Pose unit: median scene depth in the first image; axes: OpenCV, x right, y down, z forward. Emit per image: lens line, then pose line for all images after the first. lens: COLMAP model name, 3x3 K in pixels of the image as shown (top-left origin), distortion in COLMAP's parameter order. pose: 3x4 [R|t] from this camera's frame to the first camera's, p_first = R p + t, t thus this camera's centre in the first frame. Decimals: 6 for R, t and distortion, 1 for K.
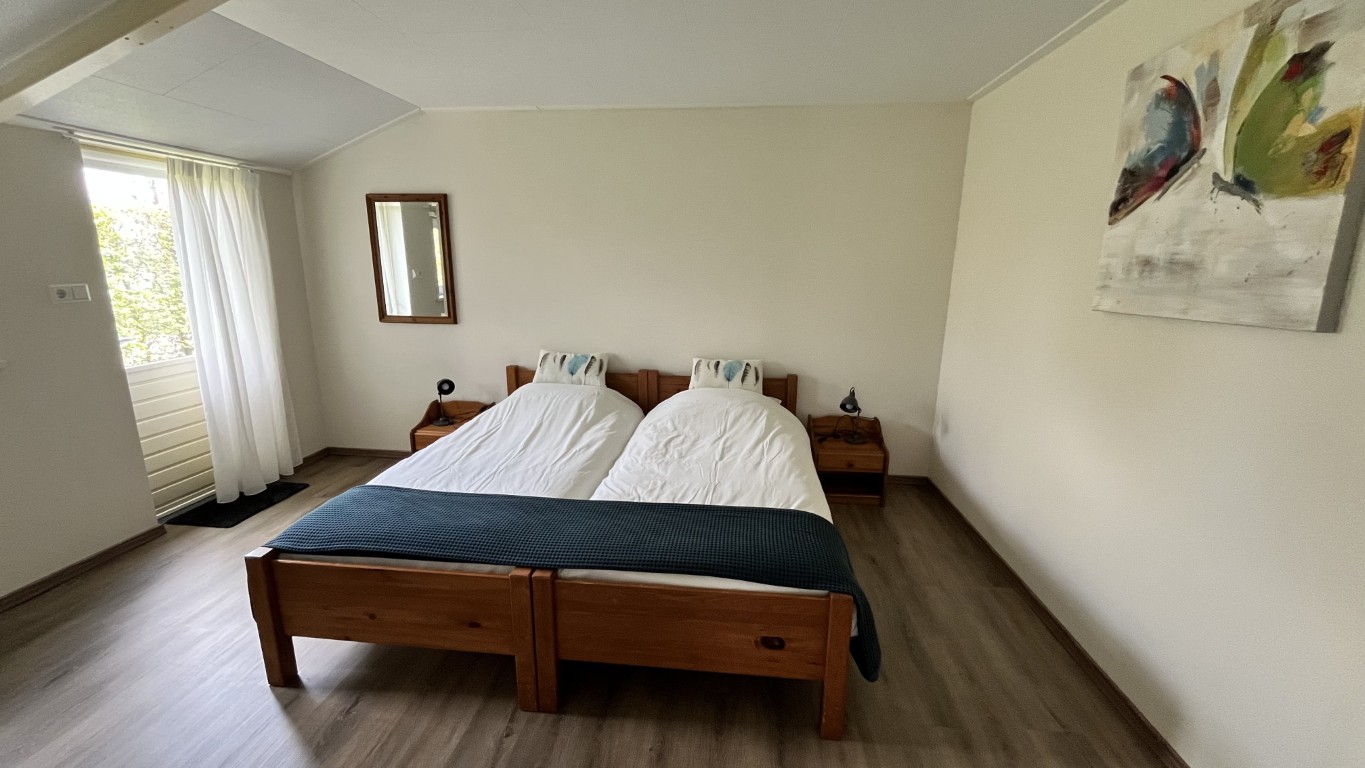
lens RADIAL K [[553.4, 0, 680.2], [0, 553.4, 382.3], [0, 0, 1]] dist [0.001036, 0.000224]
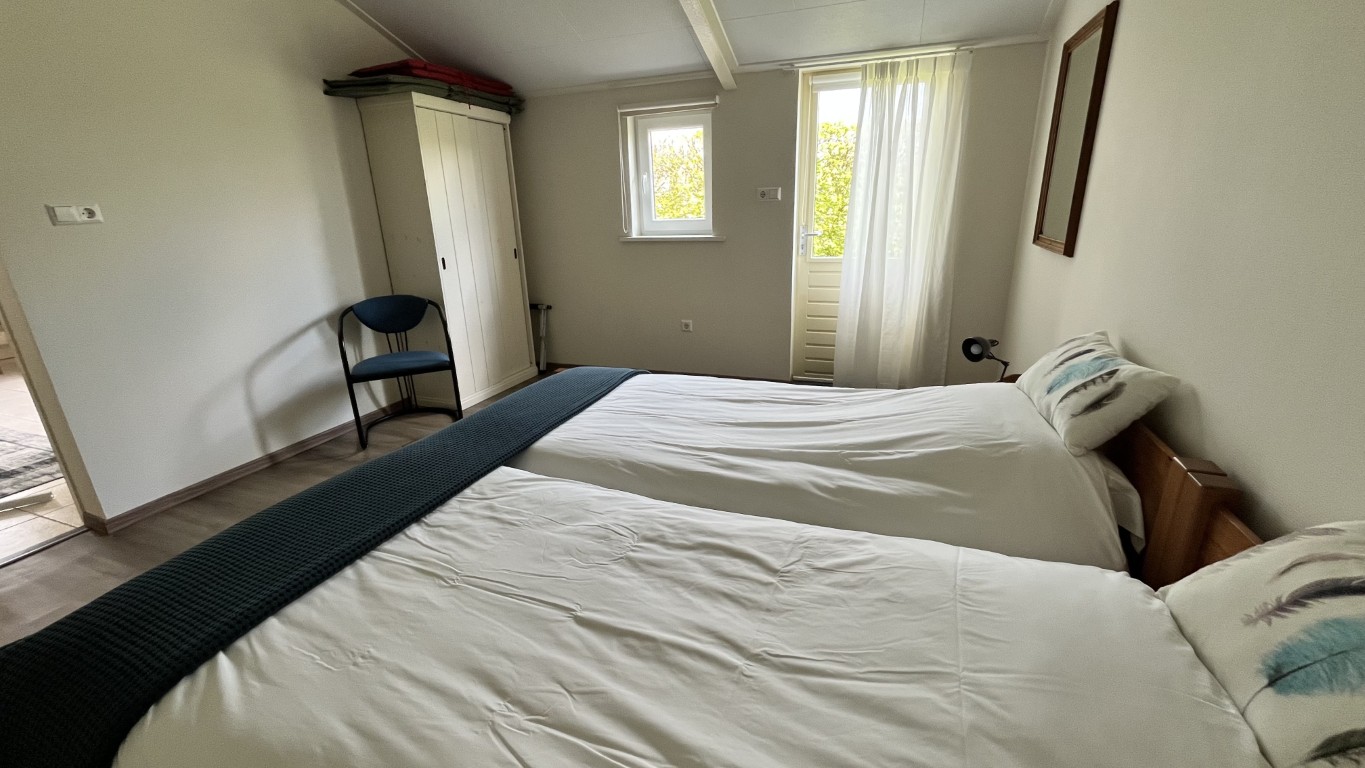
lens RADIAL K [[553.4, 0, 680.2], [0, 553.4, 382.3], [0, 0, 1]] dist [0.001036, 0.000224]
pose [[-0.246238, 0.297655, -0.922371, 0.338579], [-0.186671, 0.919291, 0.346495, -0.148273], [0.951063, 0.257500, -0.170801, 1.022899]]
